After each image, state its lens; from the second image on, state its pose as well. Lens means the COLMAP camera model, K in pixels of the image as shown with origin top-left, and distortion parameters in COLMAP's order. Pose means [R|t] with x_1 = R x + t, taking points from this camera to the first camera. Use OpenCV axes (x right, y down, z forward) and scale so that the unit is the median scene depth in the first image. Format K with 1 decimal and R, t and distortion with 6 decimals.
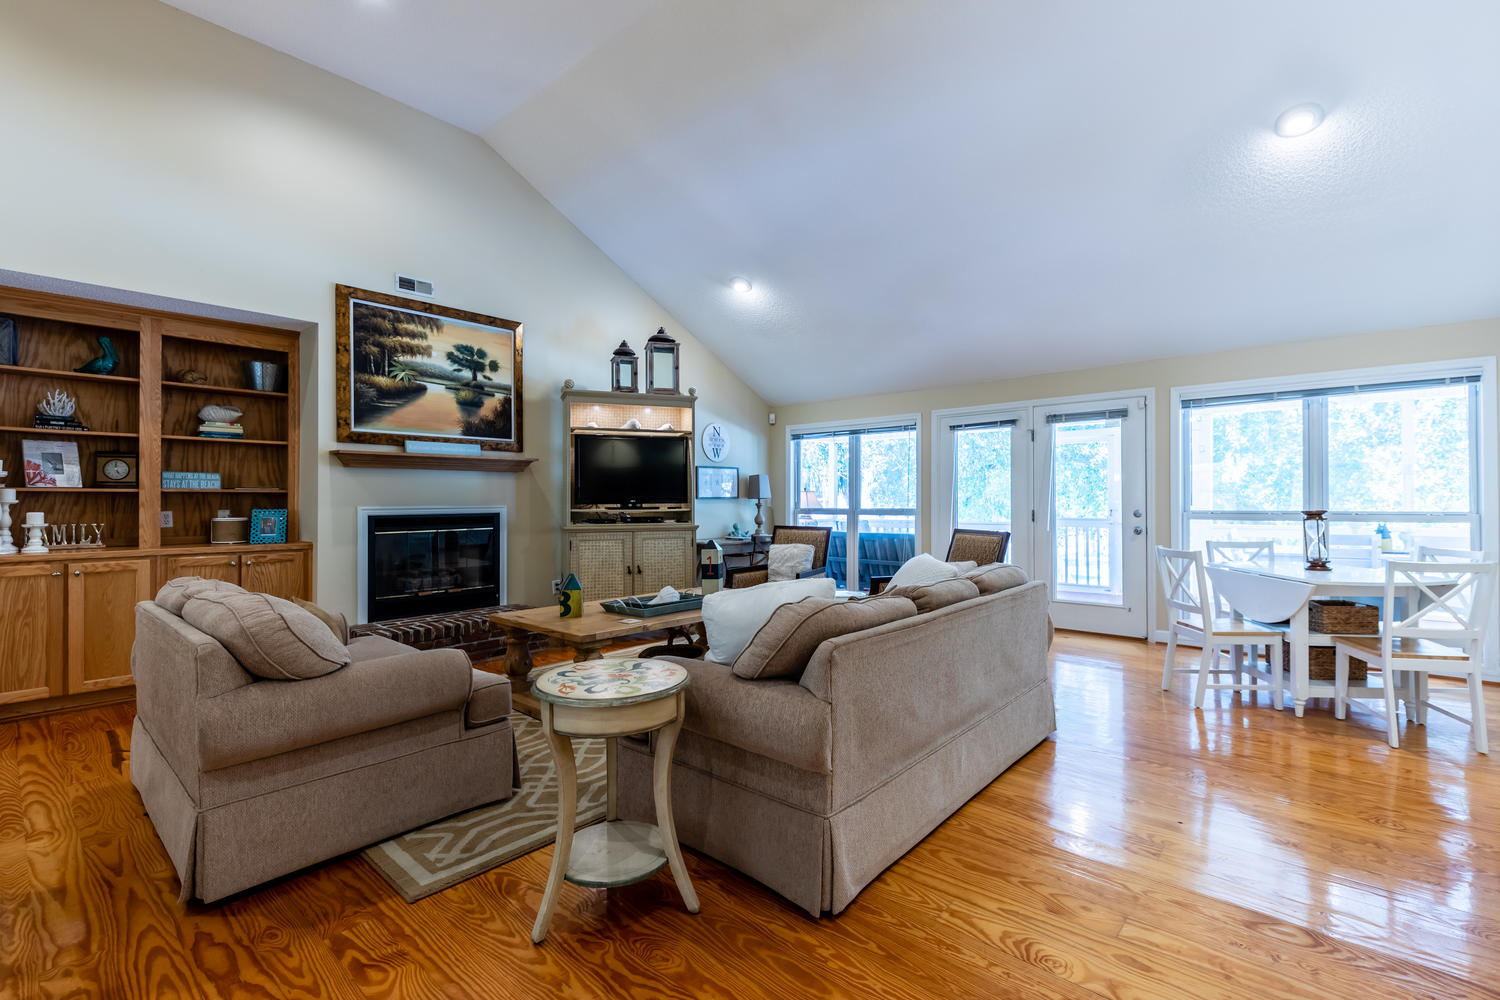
lens RADIAL K [[672.5, 0, 753.2], [0, 672.5, 503.6], [0, 0, 1]] dist [0.013426, -0.001836]
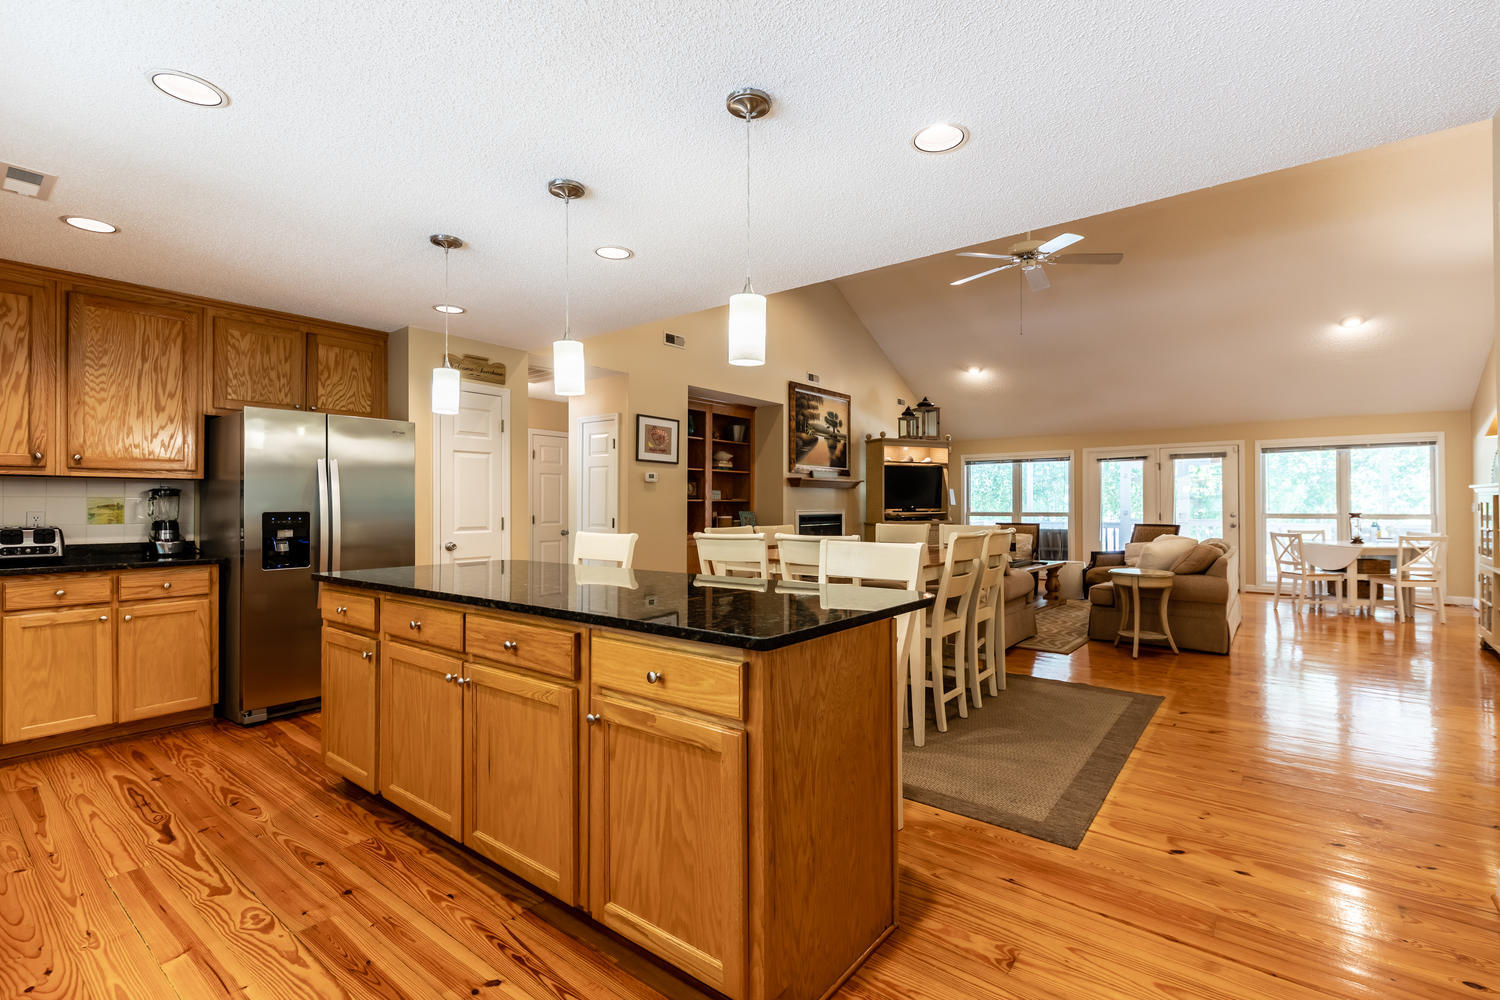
lens RADIAL K [[672.5, 0, 723.5], [0, 672.5, 505.7], [0, 0, 1]] dist [0.013426, -0.001836]
pose [[0.999425, 0.002458, 0.033812, -0.777403], [-0.002294, 0.999985, -0.004895, 0.002378], [-0.033823, 0.004814, 0.999416, -0.655796]]
